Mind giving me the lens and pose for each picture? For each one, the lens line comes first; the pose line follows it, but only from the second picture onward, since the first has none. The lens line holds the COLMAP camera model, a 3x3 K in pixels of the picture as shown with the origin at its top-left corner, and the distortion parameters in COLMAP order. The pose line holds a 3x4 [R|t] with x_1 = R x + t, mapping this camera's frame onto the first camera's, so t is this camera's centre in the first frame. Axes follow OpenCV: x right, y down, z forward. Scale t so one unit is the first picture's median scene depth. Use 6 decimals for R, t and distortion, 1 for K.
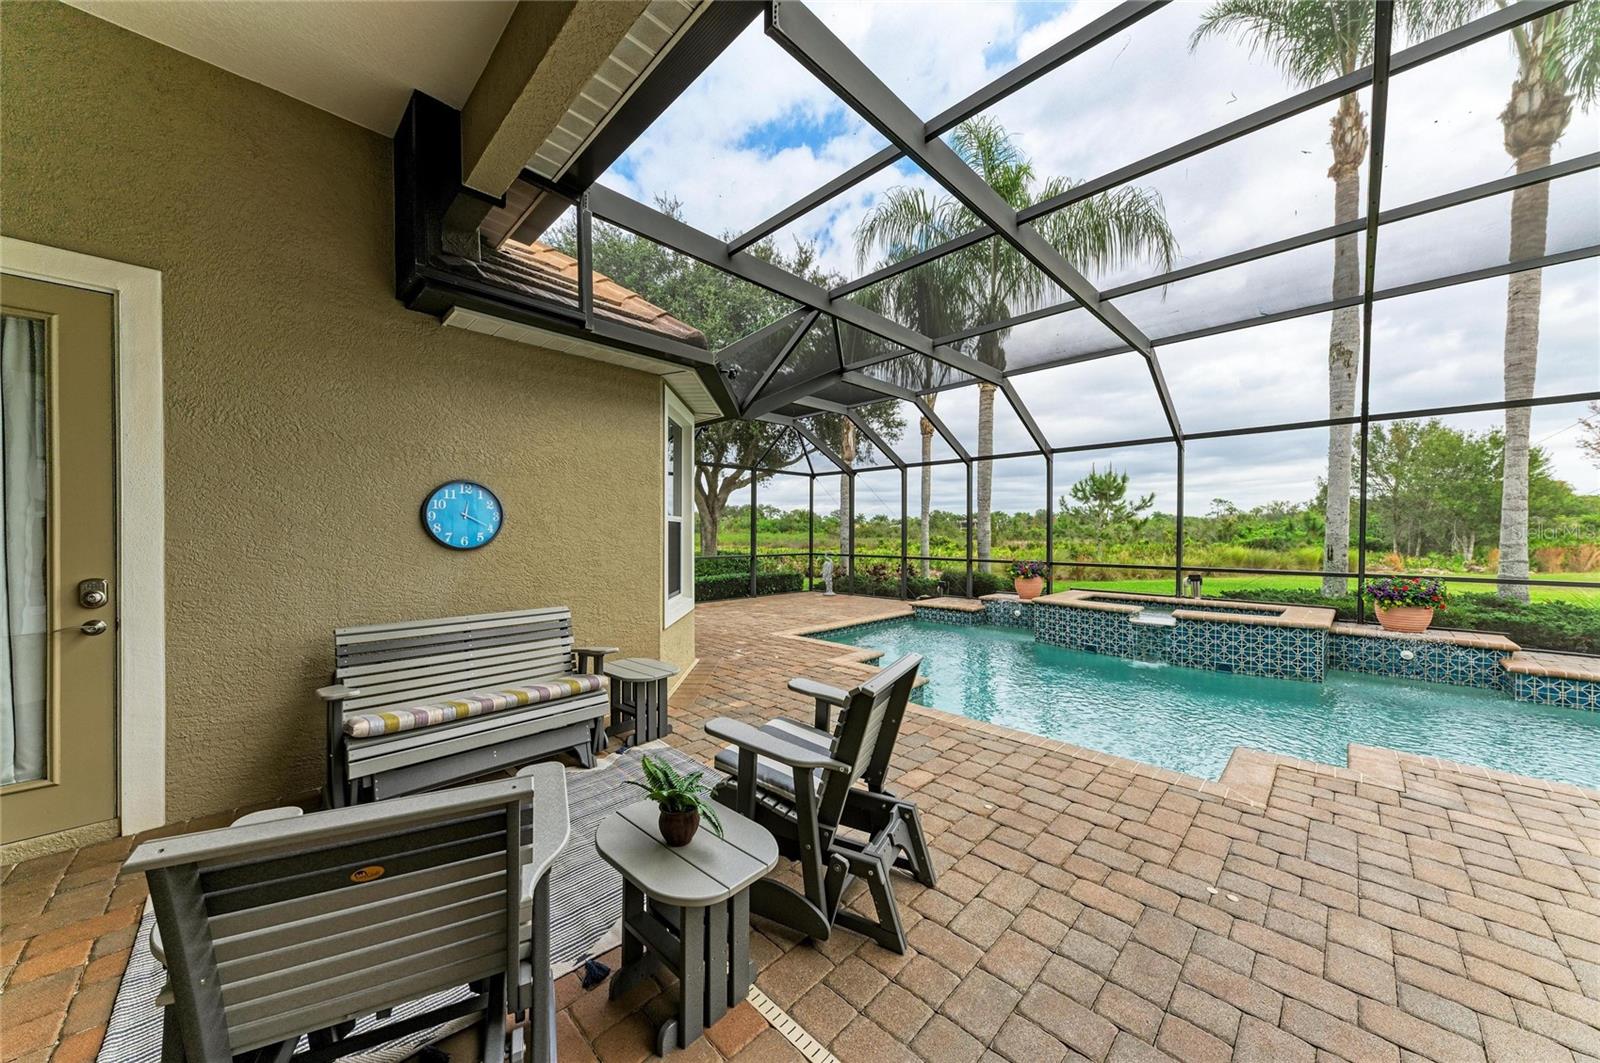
lens RADIAL K [[554.2, 0, 791.4], [0, 554.2, 539.1], [0, 0, 1]] dist [0.017756, -0.001852]
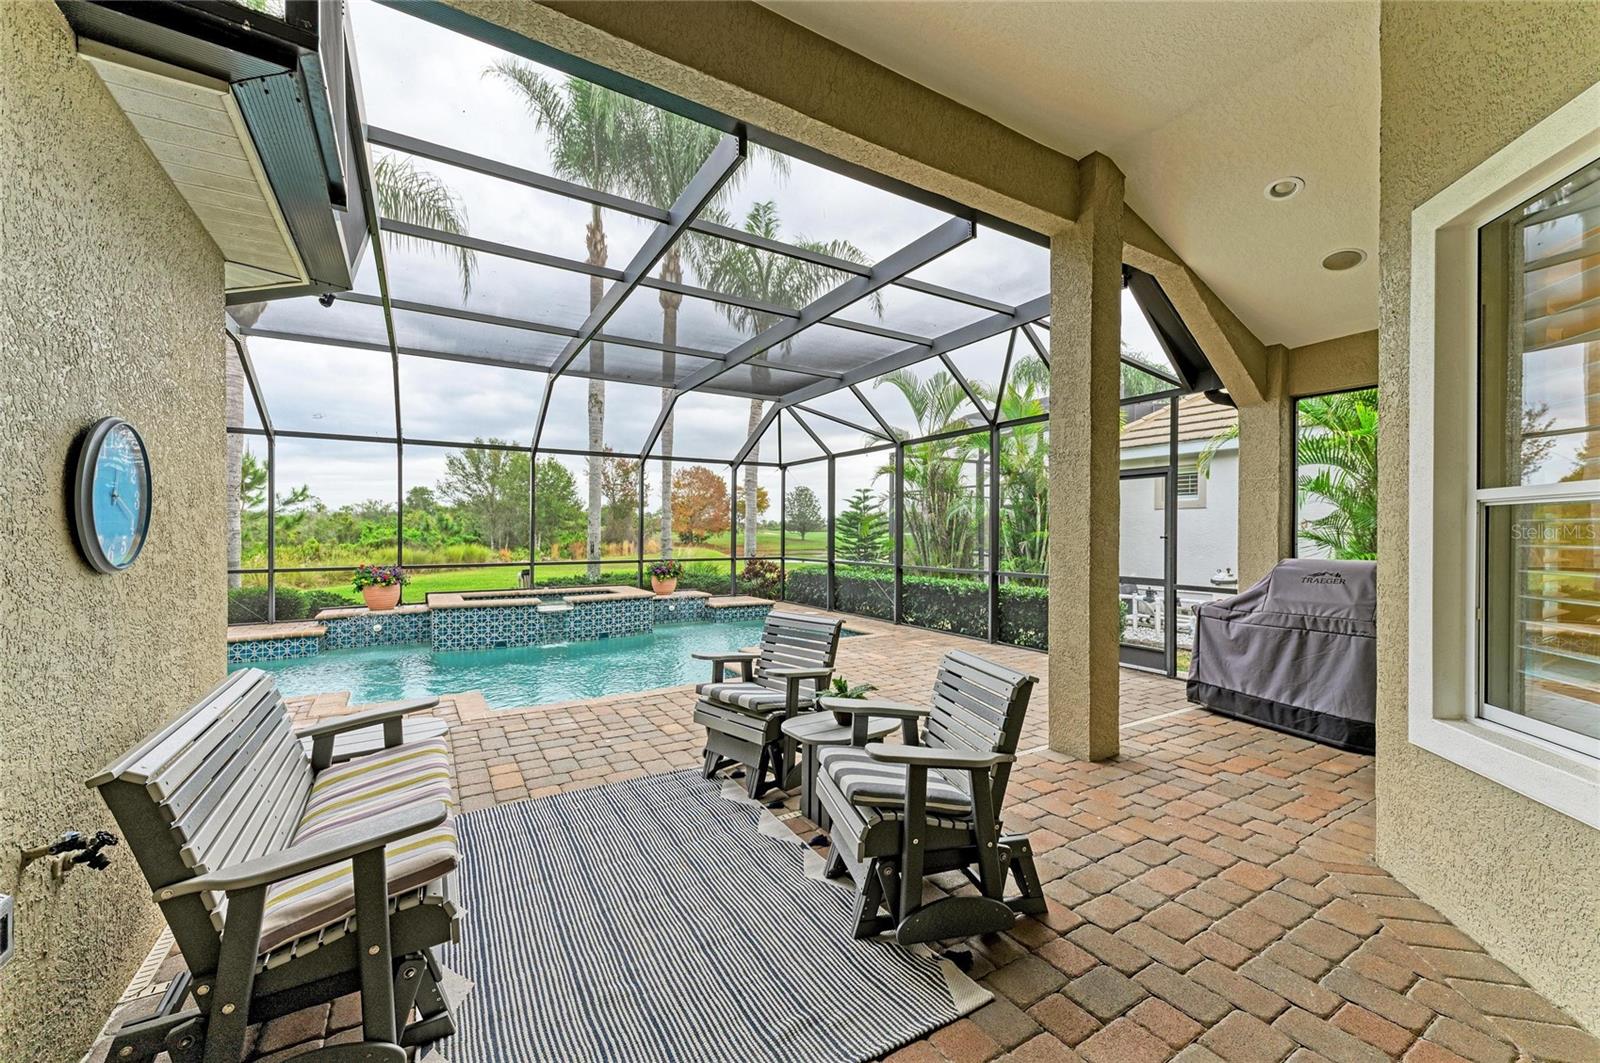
lens RADIAL K [[637.7, 0, 825.8], [0, 637.7, 516.2], [0, 0, 1]] dist [0.010960, 0.000117]
pose [[0.208174, 0.023405, 0.977812, -0.365316], [0.012457, 0.999569, -0.026578, -0.001881], [-0.978013, 0.017714, 0.207792, 0.113872]]
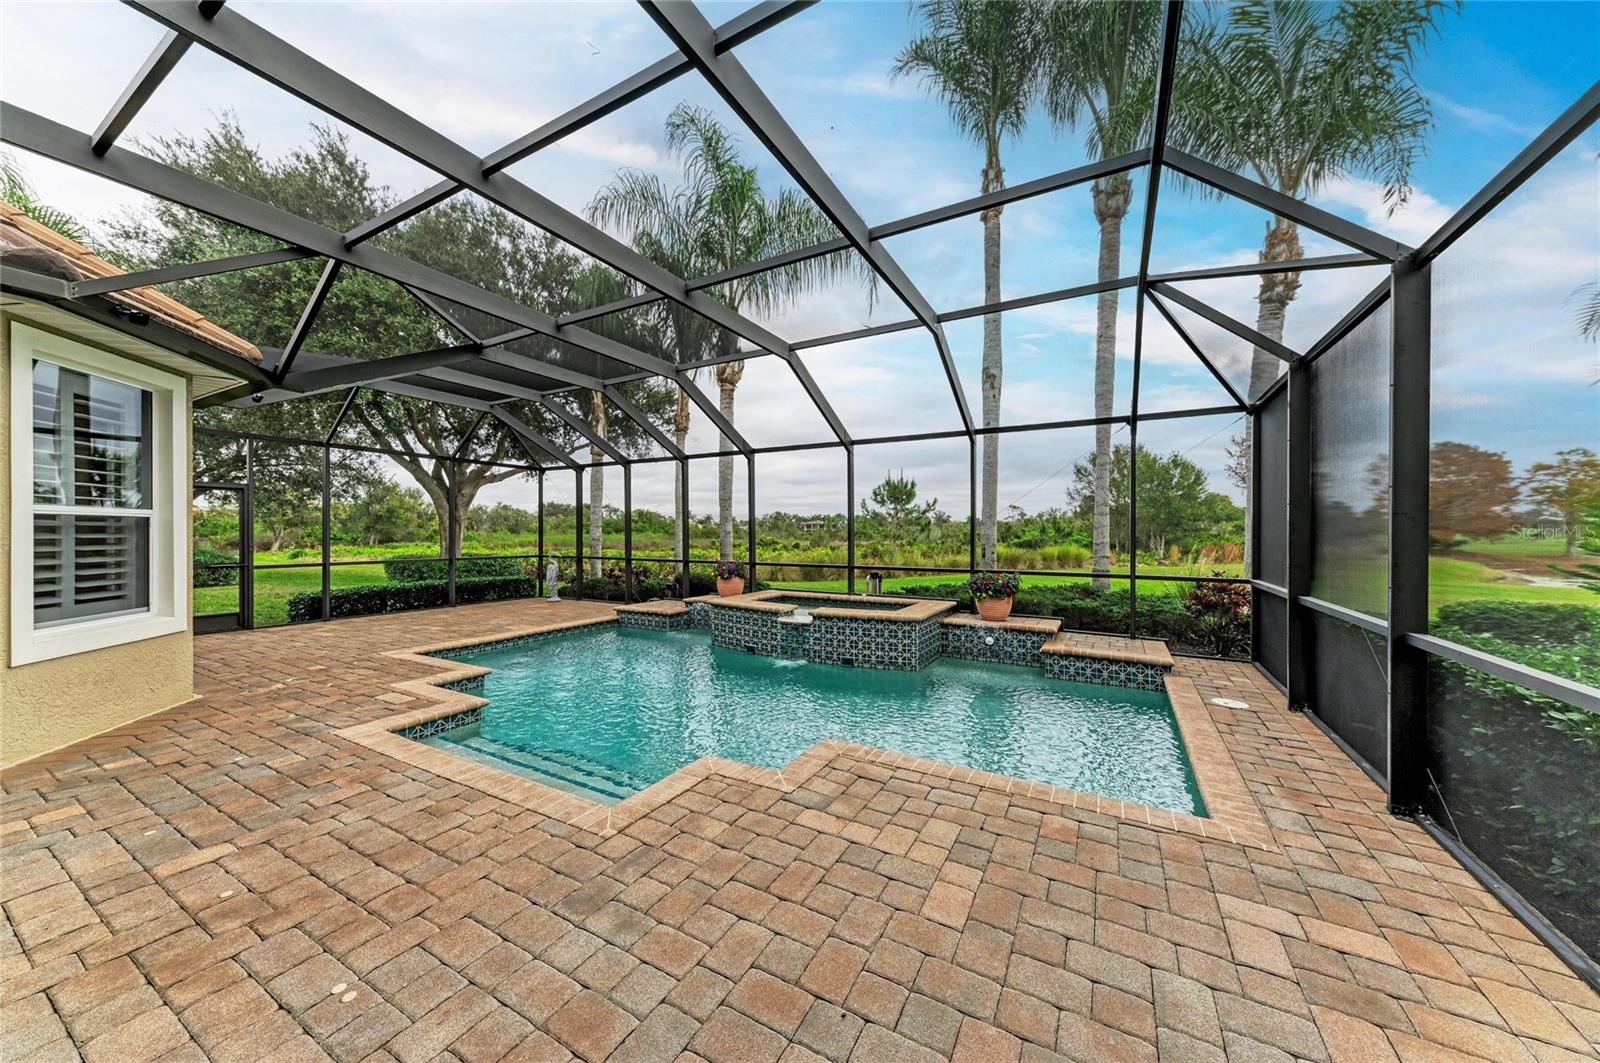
lens RADIAL K [[554.2, 0, 800.5], [0, 554.2, 537.5], [0, 0, 1]] dist [0.017756, -0.001852]
pose [[0.963743, -0.000300, 0.266833, 0.259900], [0.001644, 0.999987, -0.004813, 0.001559], [-0.266828, 0.005077, 0.963731, 0.016731]]
